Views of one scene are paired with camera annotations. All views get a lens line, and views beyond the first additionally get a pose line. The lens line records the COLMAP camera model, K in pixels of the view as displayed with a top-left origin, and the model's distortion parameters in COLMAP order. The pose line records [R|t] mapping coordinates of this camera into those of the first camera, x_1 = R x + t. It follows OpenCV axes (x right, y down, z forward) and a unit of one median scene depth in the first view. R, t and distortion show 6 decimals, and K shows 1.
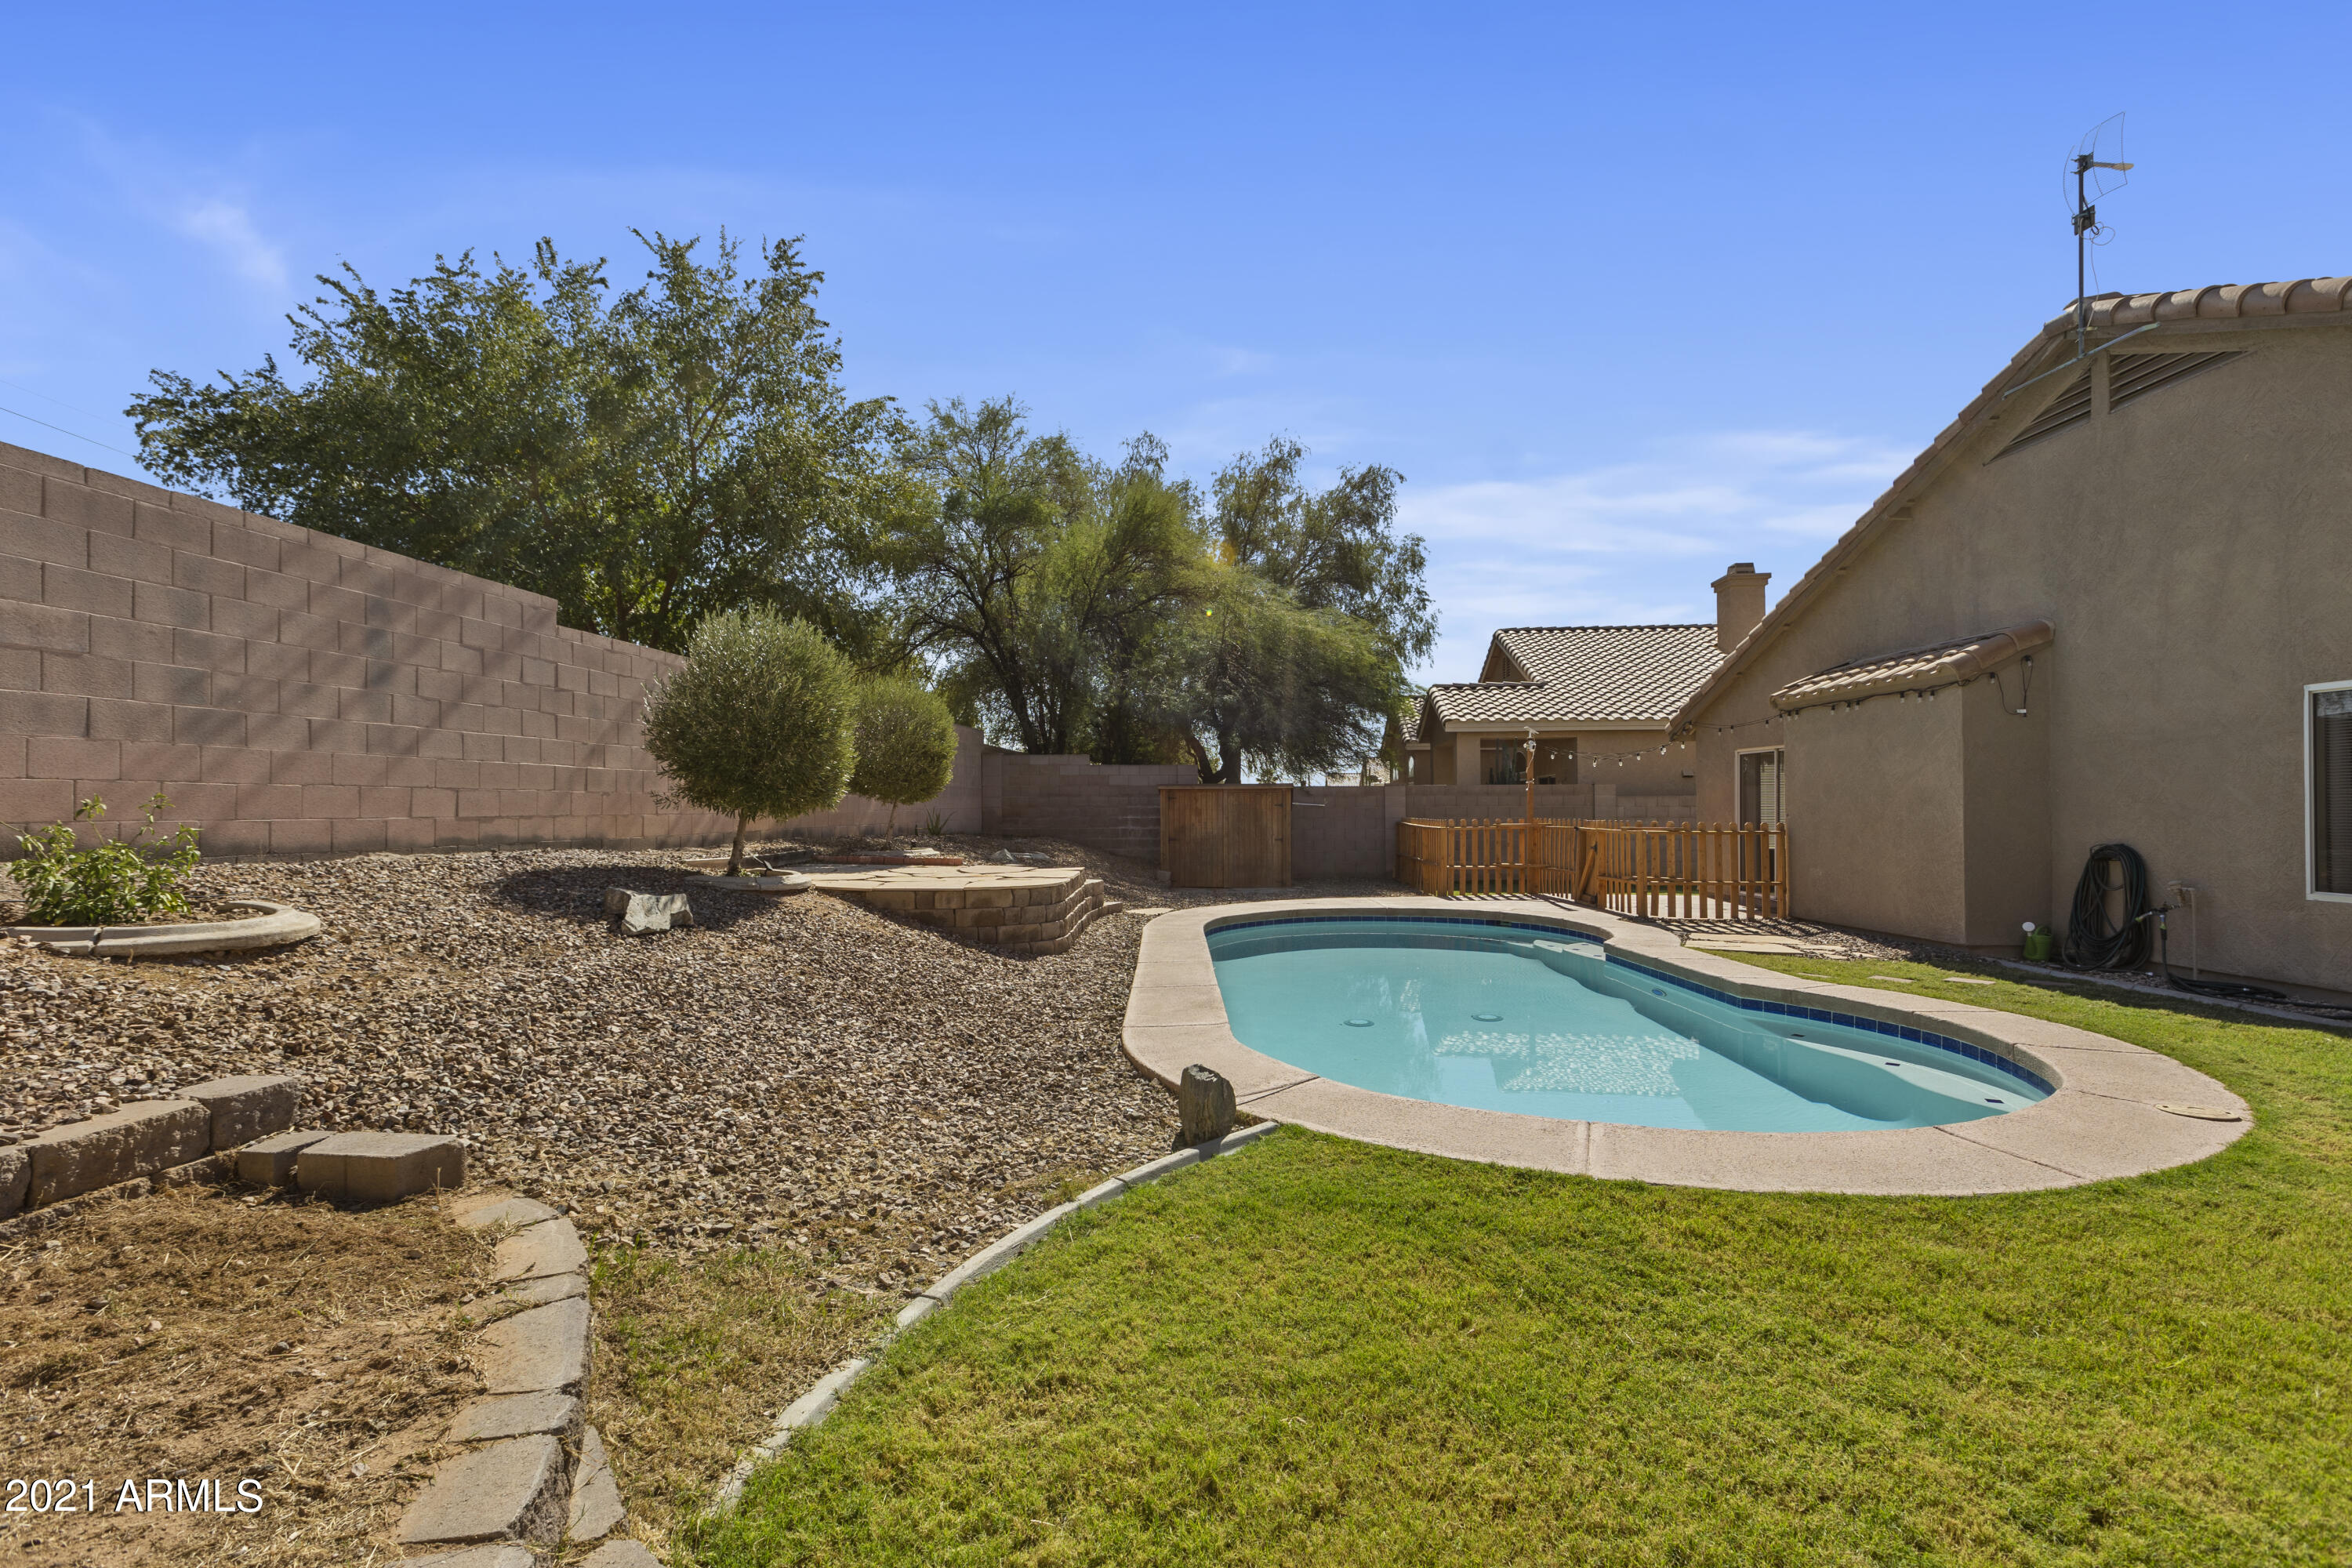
lens RADIAL K [[1056.5, 0, 1172.5], [0, 1056.5, 781.4], [0, 0, 1]] dist [0.001496, 0.001256]
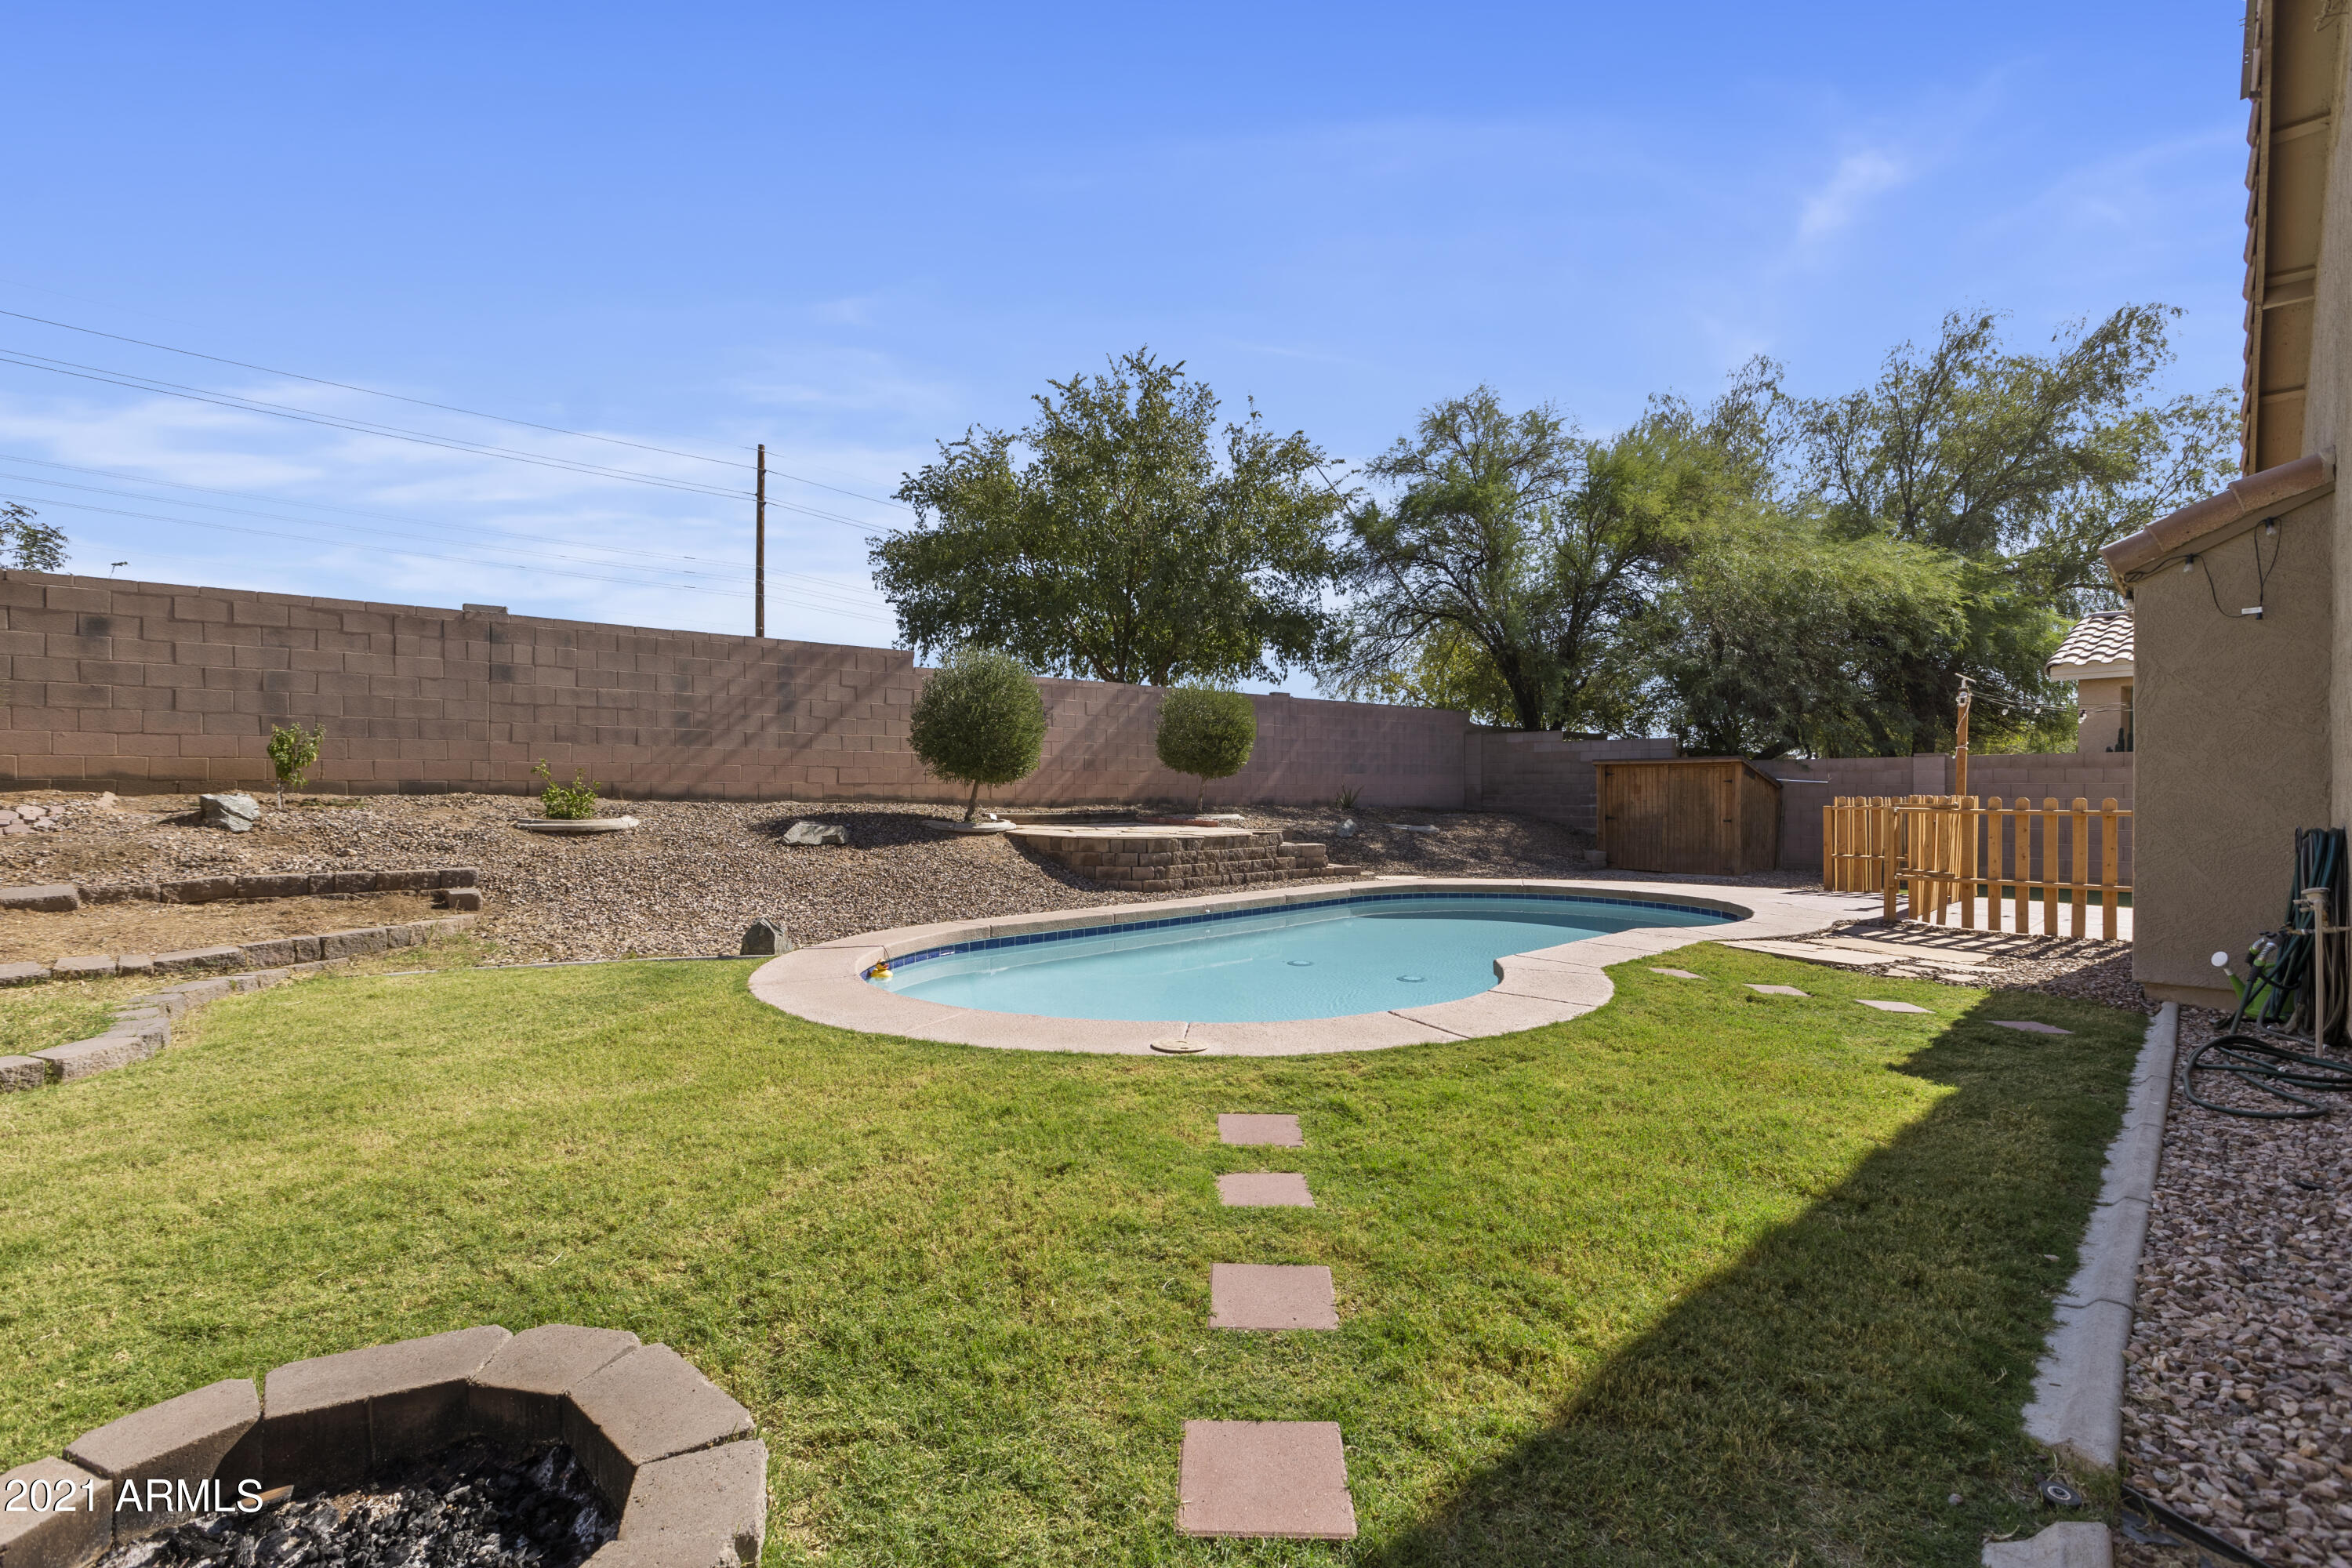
lens RADIAL K [[1056.5, 0, 1169.7], [0, 1056.5, 793.0], [0, 0, 1]] dist [0.001496, 0.001256]
pose [[0.703545, 0.004776, -0.710635, 1.016465], [0.013086, 0.999721, 0.019675, 0.023871], [0.710531, -0.023141, 0.703286, 0.156228]]
